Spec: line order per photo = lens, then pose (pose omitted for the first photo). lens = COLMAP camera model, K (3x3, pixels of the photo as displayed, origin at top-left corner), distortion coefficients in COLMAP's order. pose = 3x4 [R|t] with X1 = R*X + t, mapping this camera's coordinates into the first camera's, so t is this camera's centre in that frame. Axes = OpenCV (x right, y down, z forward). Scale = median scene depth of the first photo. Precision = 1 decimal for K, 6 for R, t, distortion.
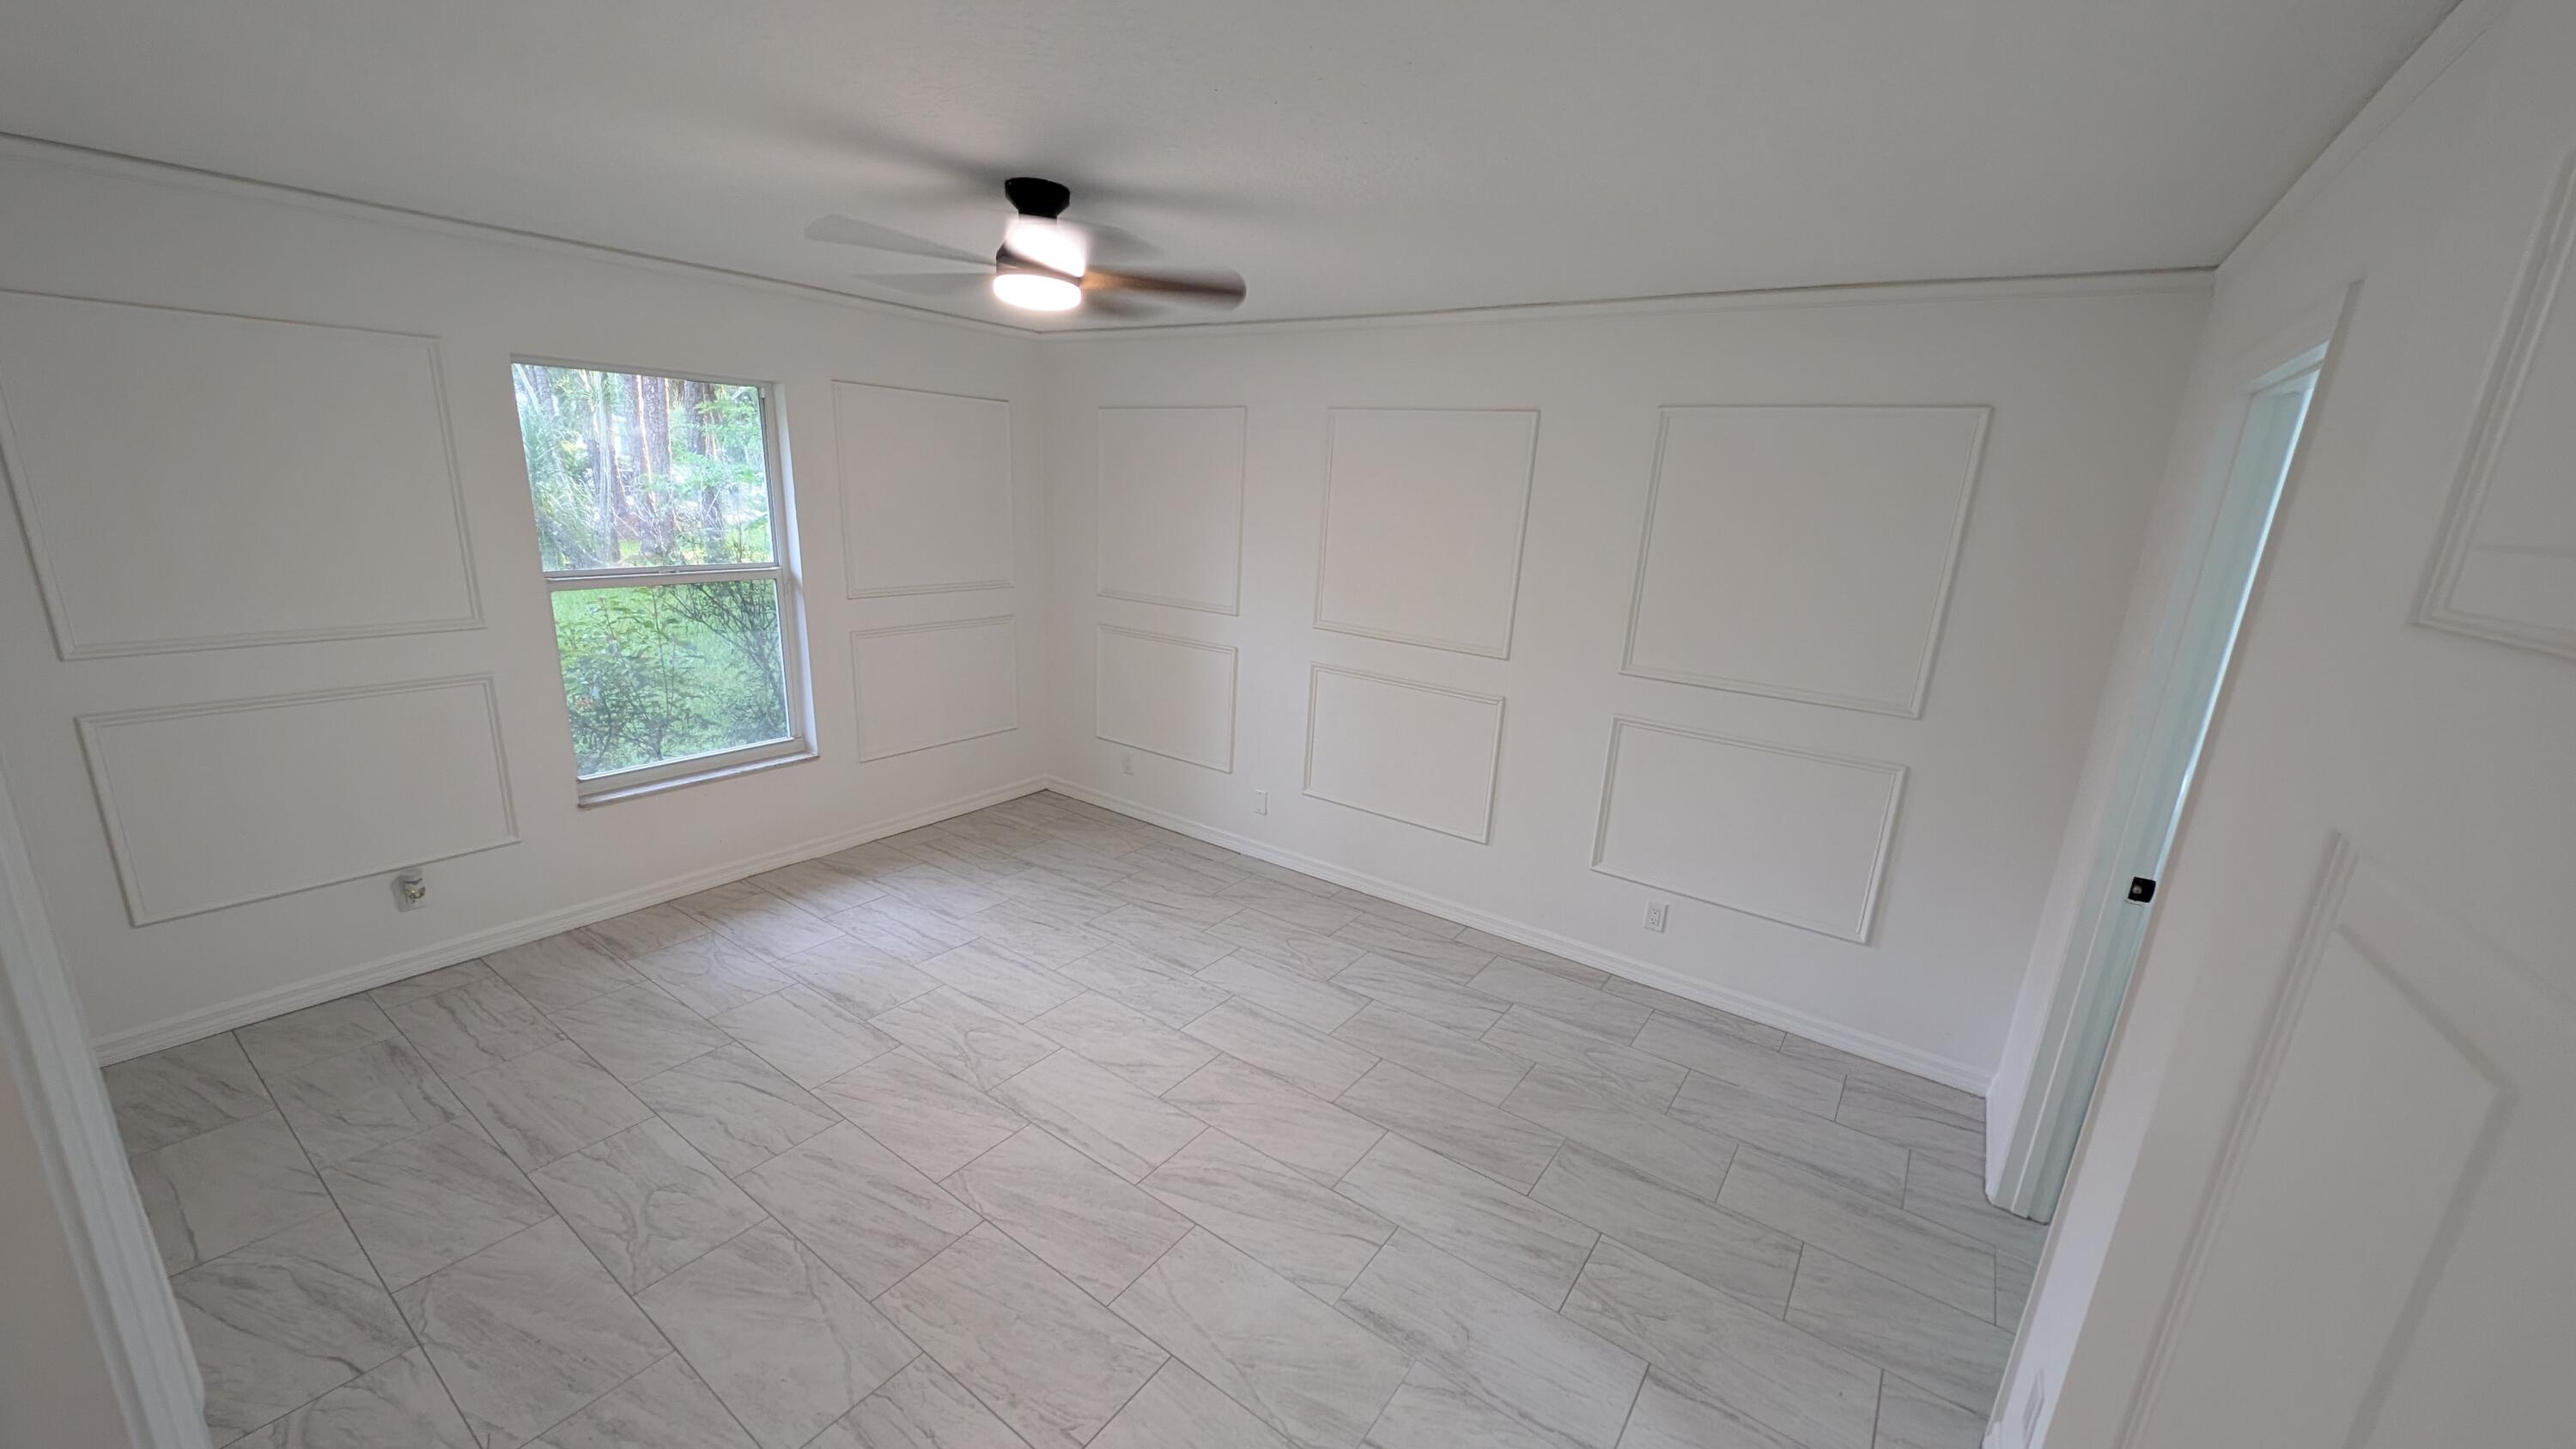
lens RADIAL K [[958.4, 0, 1288.2], [0, 958.4, 734.2], [0, 0, 1]] dist [0.000355, -0.000031]
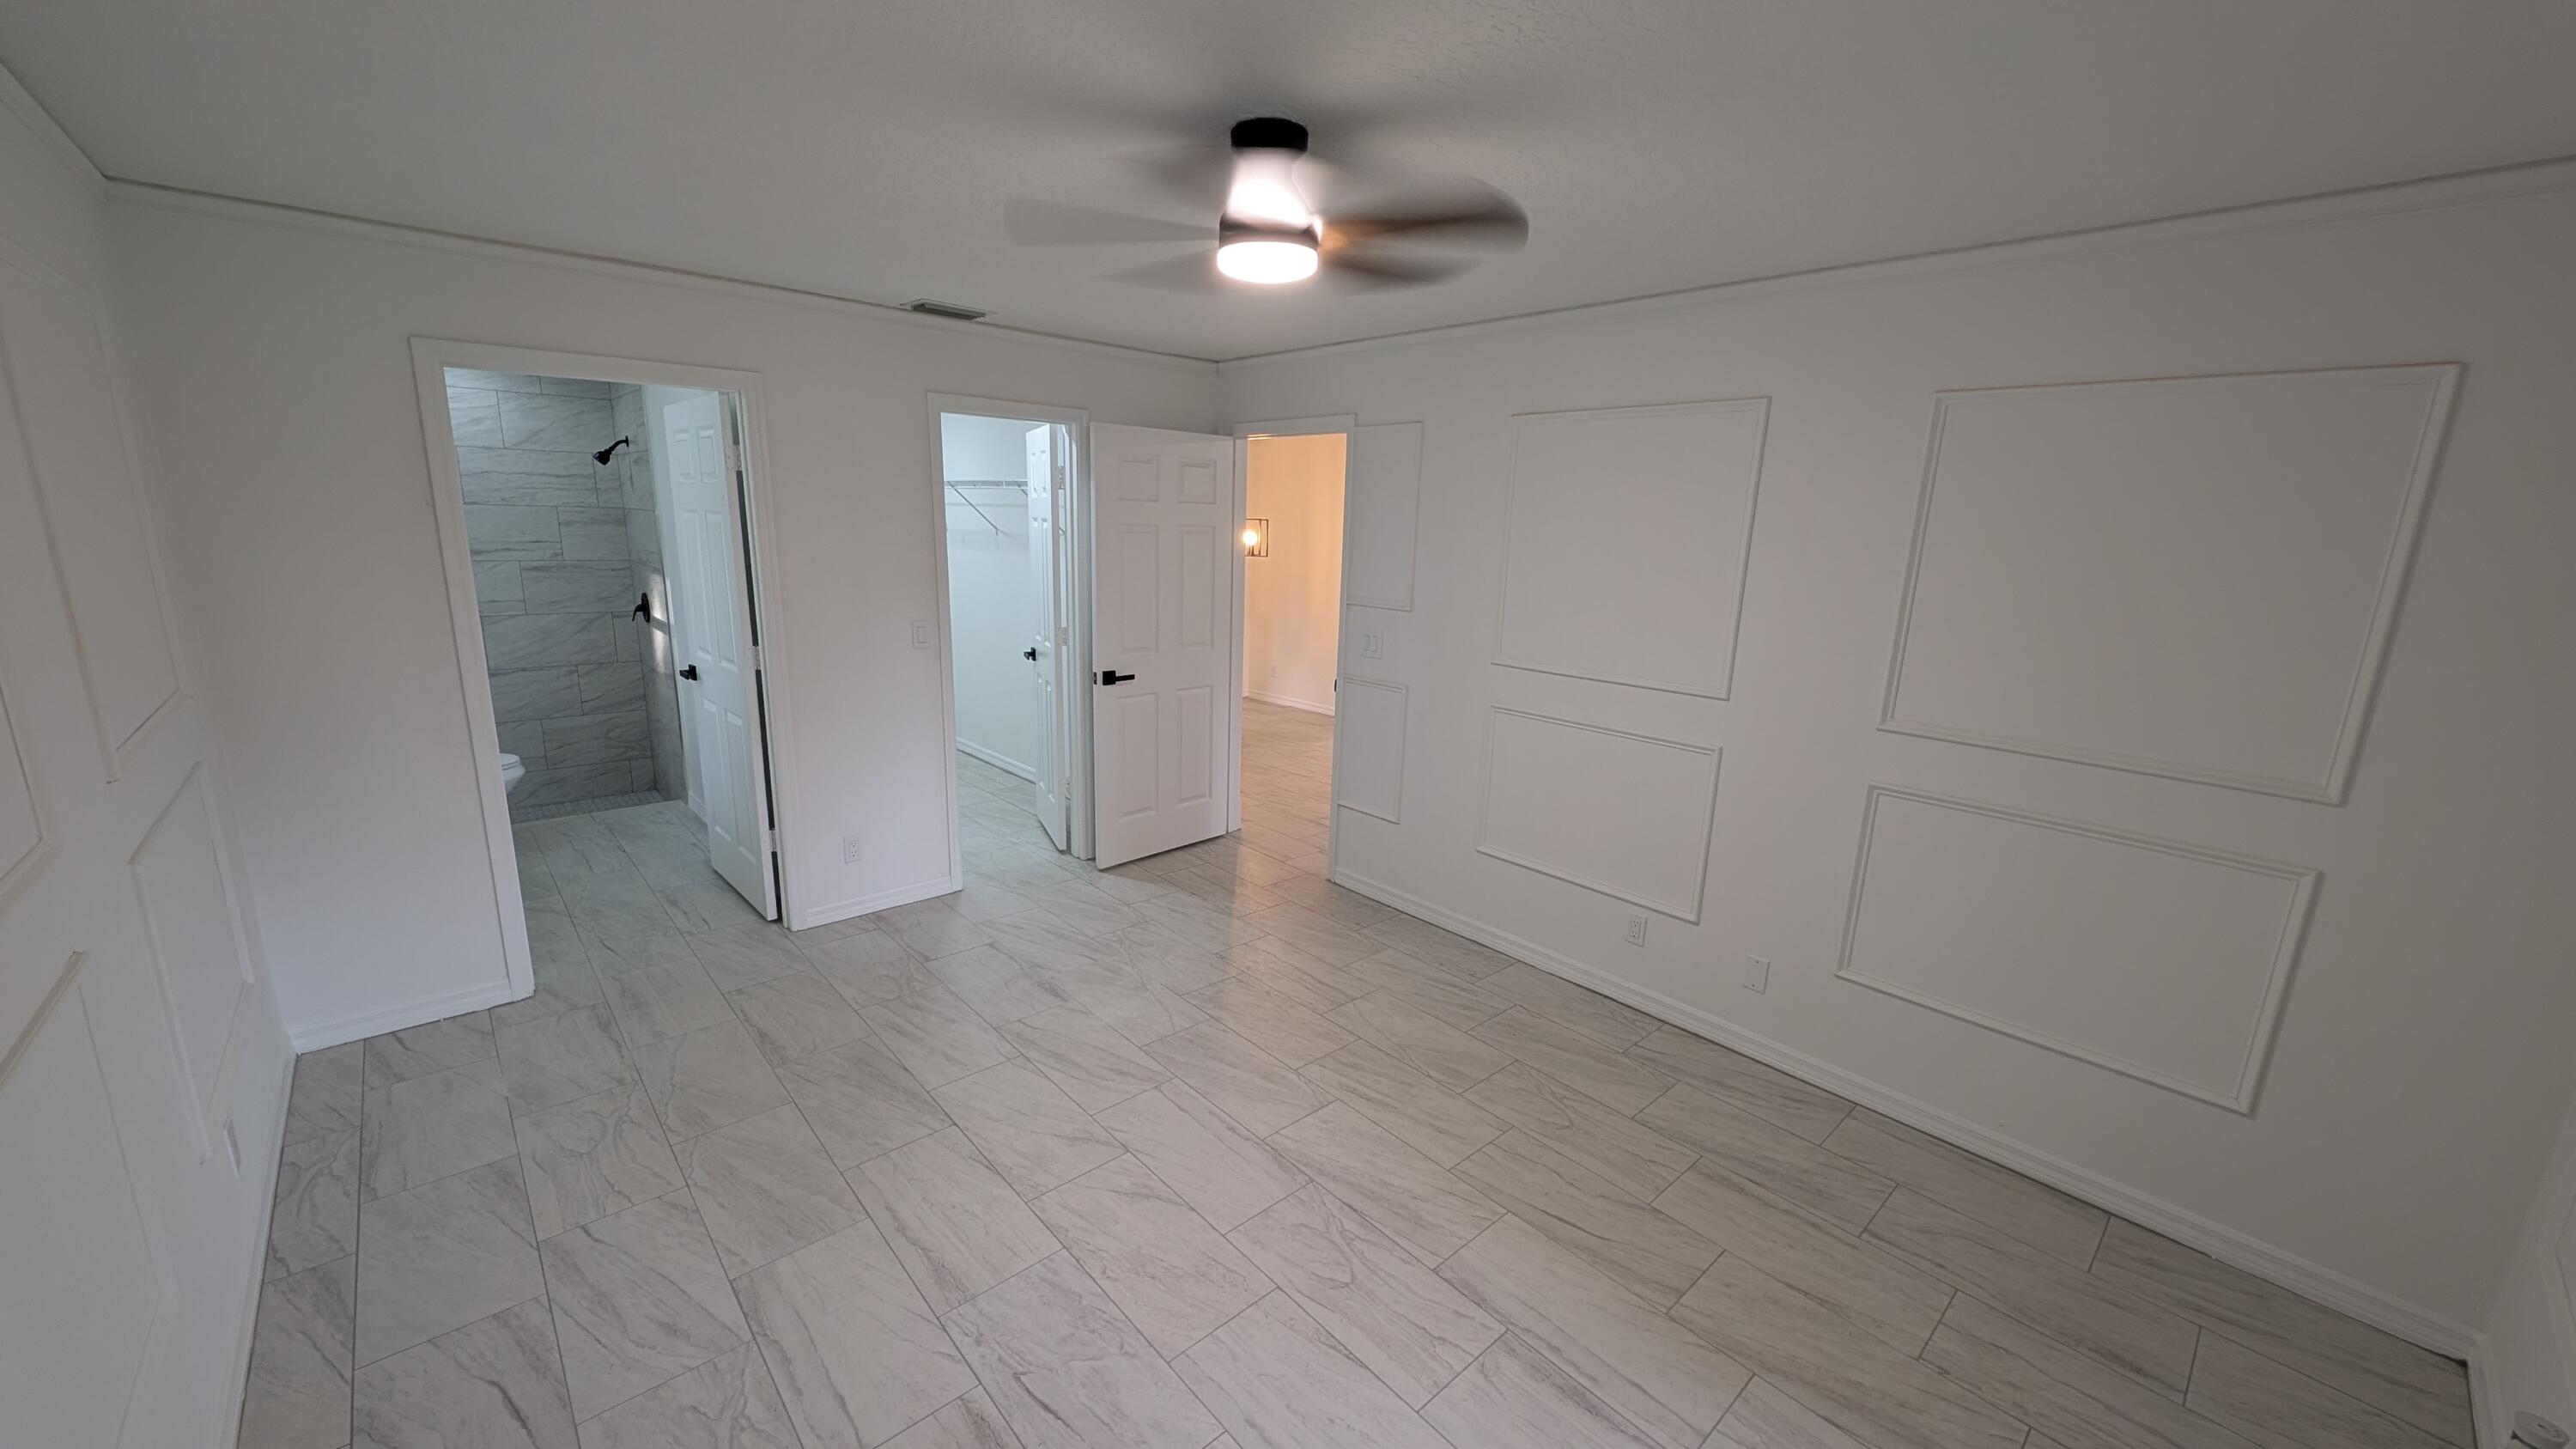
lens RADIAL K [[958.4, 0, 1288.2], [0, 958.4, 734.2], [0, 0, 1]] dist [0.000355, -0.000031]
pose [[-0.973813, -0.131534, 0.185437, -0.427490], [-0.029920, 0.882699, 0.468986, -0.437230], [-0.225373, 0.451156, -0.863519, 1.677316]]
